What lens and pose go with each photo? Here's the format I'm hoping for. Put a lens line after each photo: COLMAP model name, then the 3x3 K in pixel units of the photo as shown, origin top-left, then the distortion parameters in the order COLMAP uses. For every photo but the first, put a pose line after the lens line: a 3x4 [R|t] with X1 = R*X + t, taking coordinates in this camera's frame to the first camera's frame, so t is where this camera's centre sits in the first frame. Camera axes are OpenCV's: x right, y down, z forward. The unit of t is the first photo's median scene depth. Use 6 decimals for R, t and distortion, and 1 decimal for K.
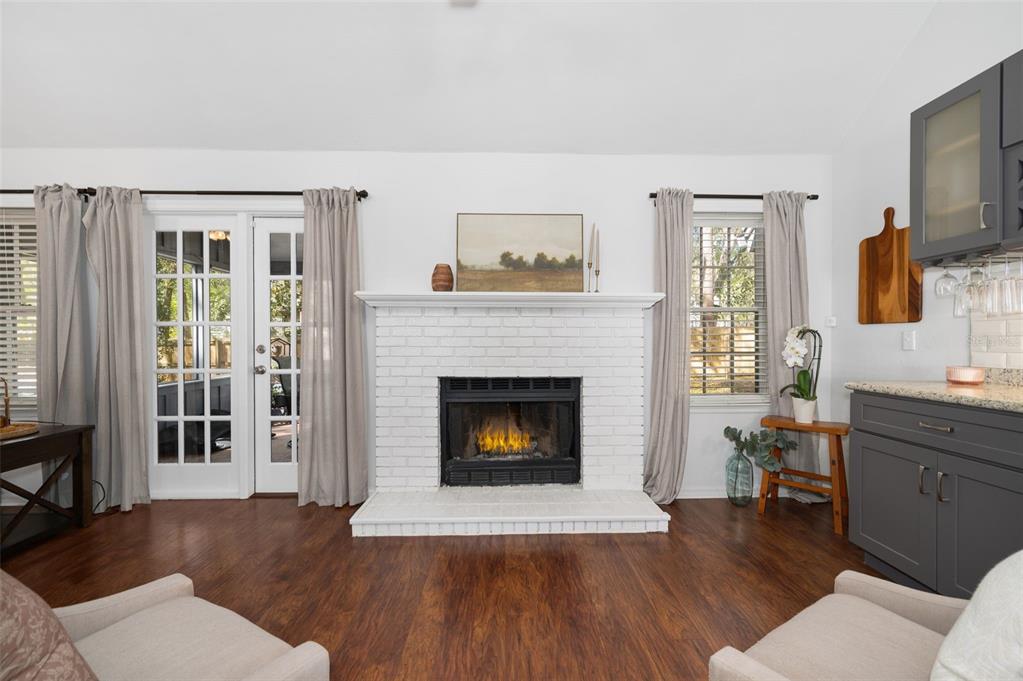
lens RADIAL K [[407.6, 0, 513.9], [0, 407.6, 344.3], [0, 0, 1]] dist [-0.000349, -0.000414]
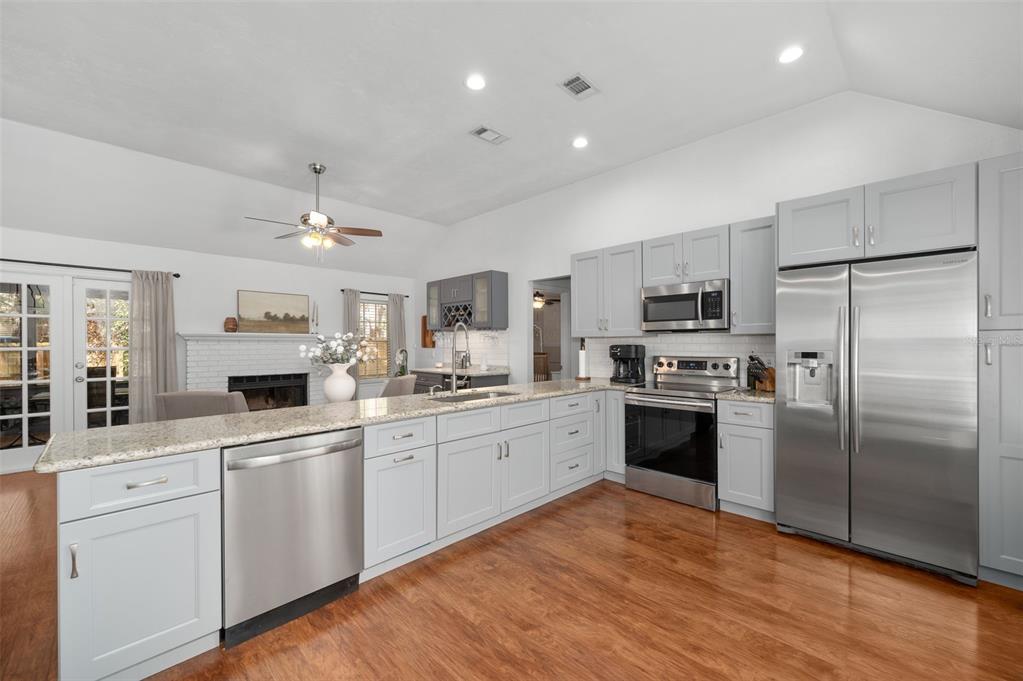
lens RADIAL K [[407.6, 0, 513.3], [0, 407.6, 344.1], [0, 0, 1]] dist [-0.000349, -0.000414]
pose [[0.719144, -0.000138, 0.694861, -0.539080], [0.003322, 0.999989, -0.003240, -0.058787], [-0.694853, 0.004639, 0.719137, -1.260748]]
